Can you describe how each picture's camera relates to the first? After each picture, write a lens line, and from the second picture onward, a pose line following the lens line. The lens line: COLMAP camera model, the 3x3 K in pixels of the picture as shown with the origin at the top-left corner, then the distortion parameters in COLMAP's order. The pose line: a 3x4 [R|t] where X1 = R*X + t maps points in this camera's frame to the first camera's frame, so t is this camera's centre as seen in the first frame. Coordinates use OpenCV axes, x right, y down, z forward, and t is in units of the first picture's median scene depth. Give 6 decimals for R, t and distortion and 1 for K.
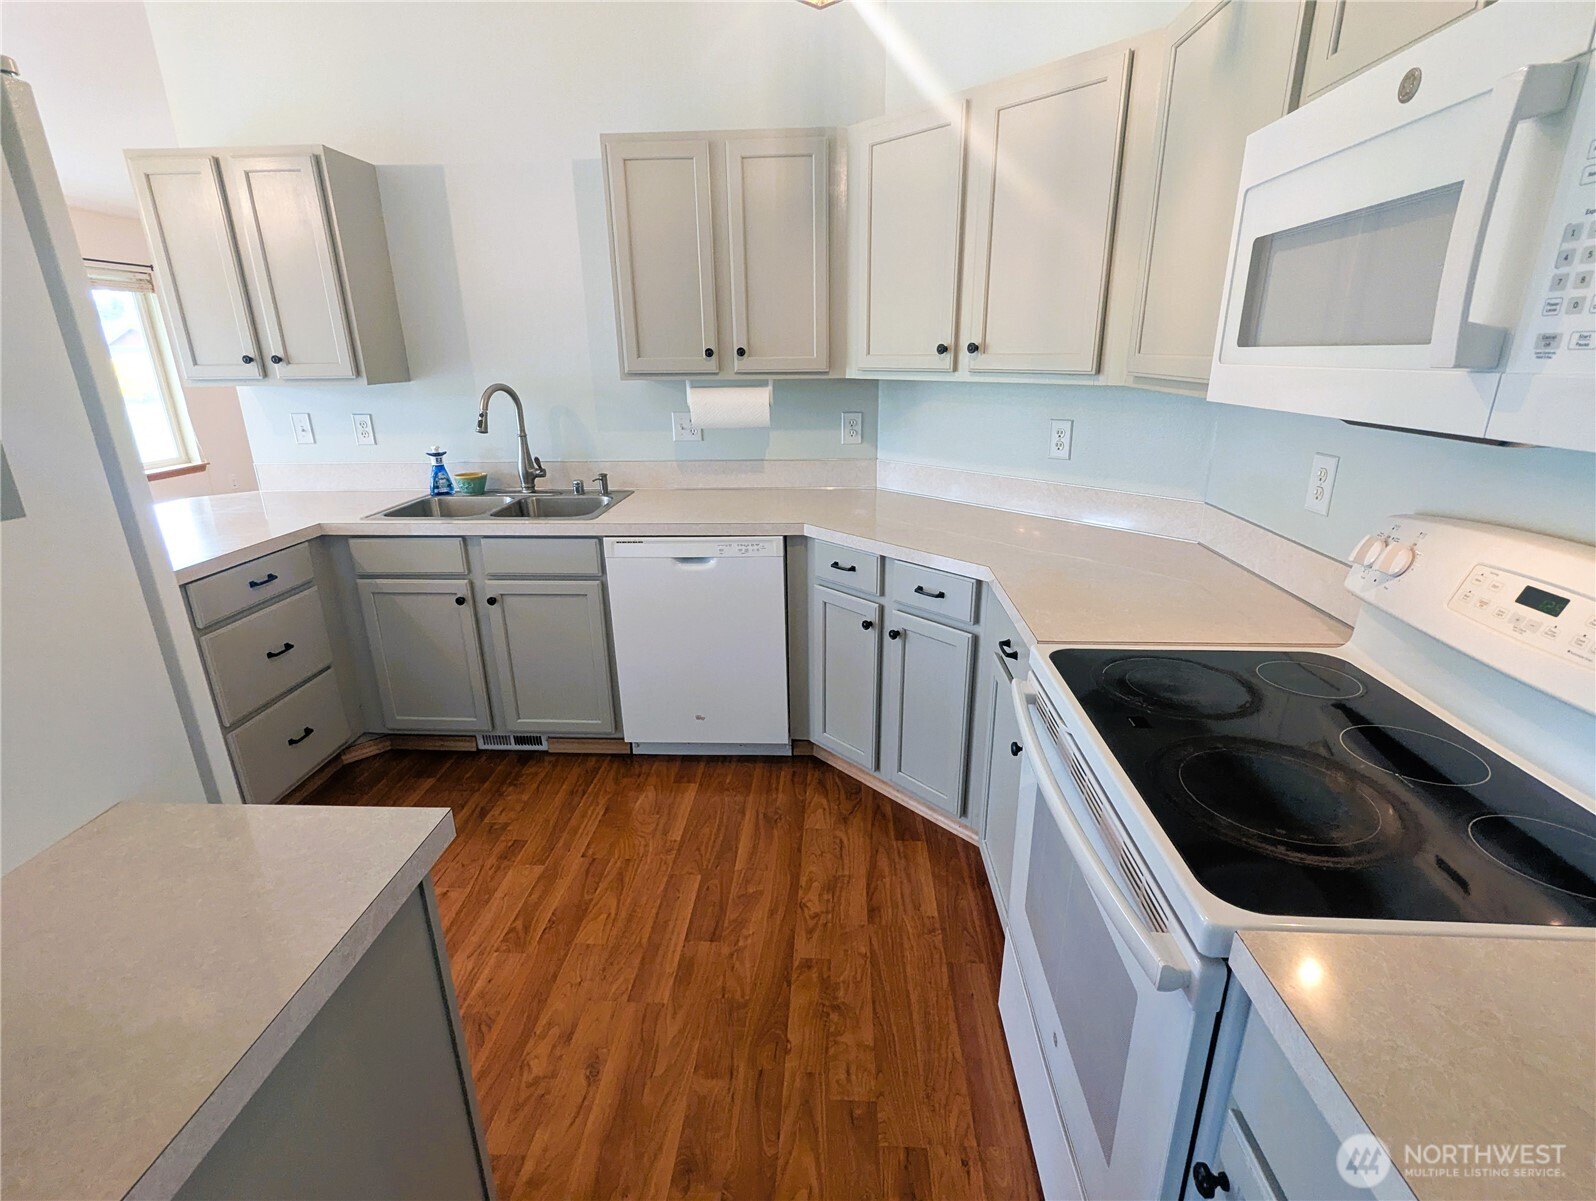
lens RADIAL K [[746.2, 0, 798.0], [0, 746.2, 600.5], [0, 0, 1]] dist [-0.001424, -0.000167]
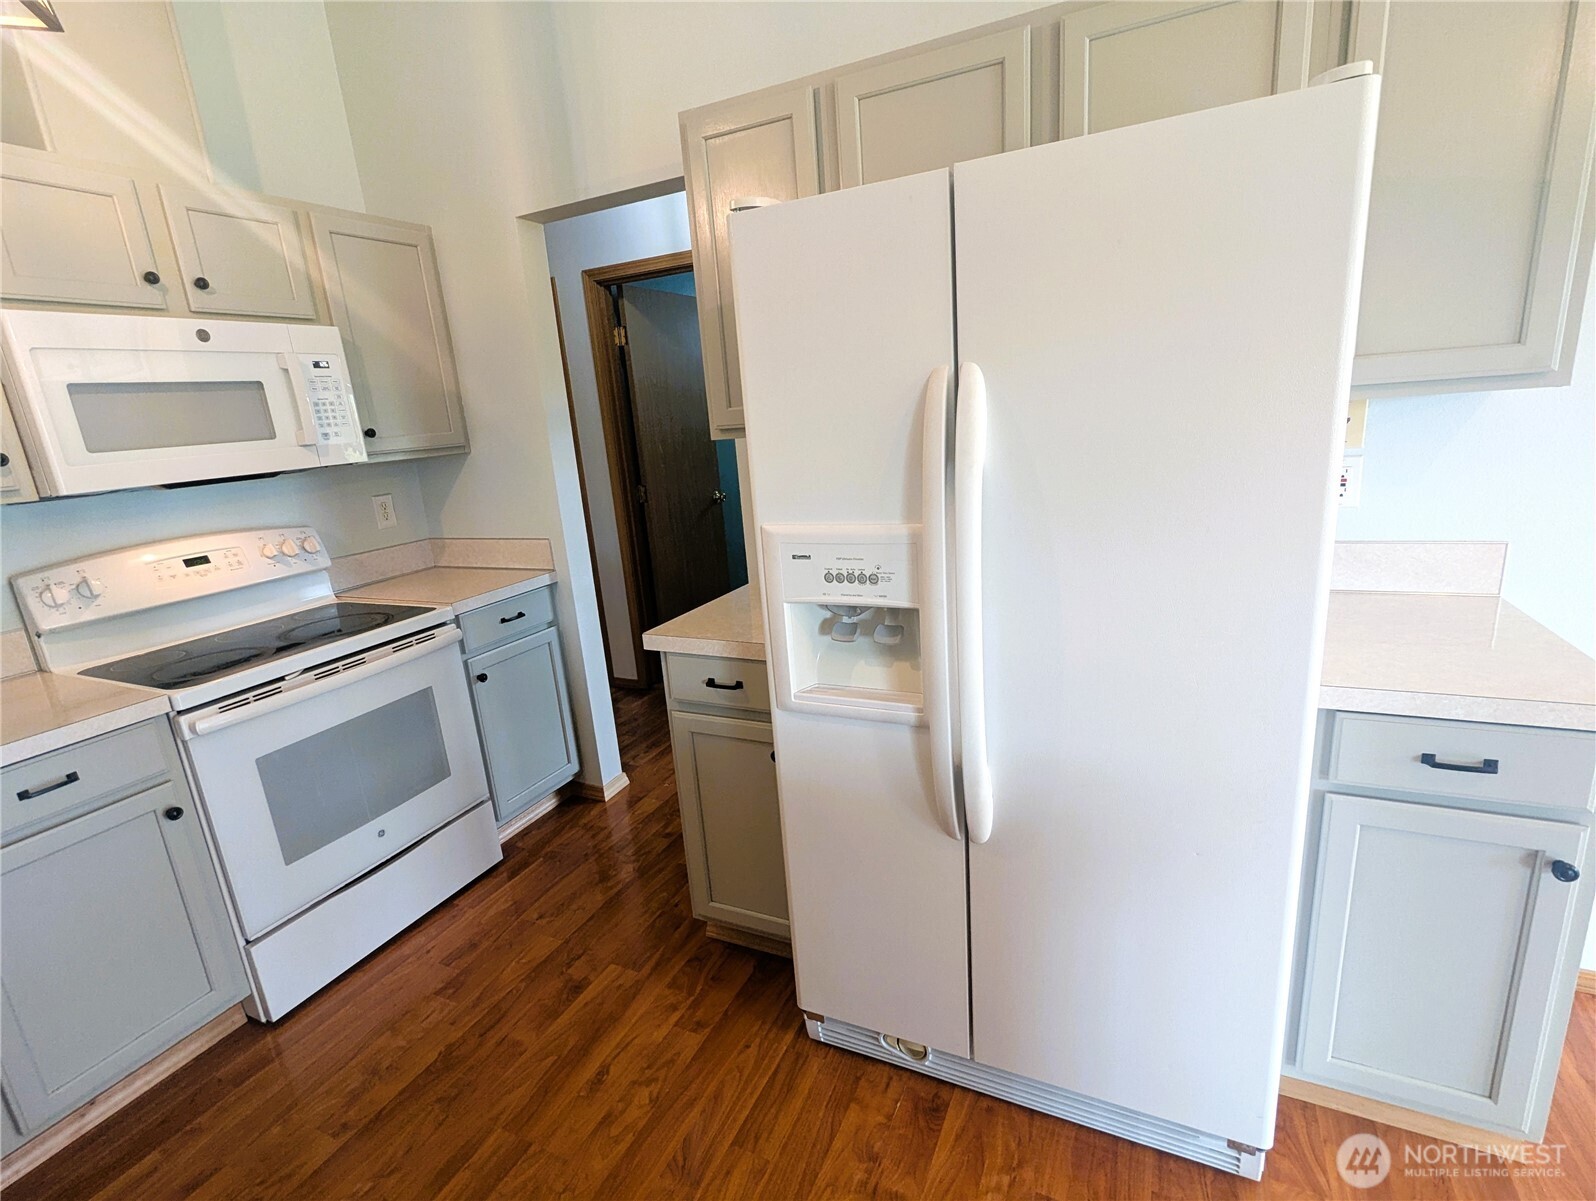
lens RADIAL K [[763.5, 0, 798.0], [0, 763.5, 600.5], [0, 0, 1]] dist [-0.000086, -0.000333]
pose [[-0.916659, -0.010054, 0.399545, -0.971752], [0.210090, 0.838305, 0.503096, -0.422037], [-0.339999, 0.545108, -0.766328, 1.390867]]
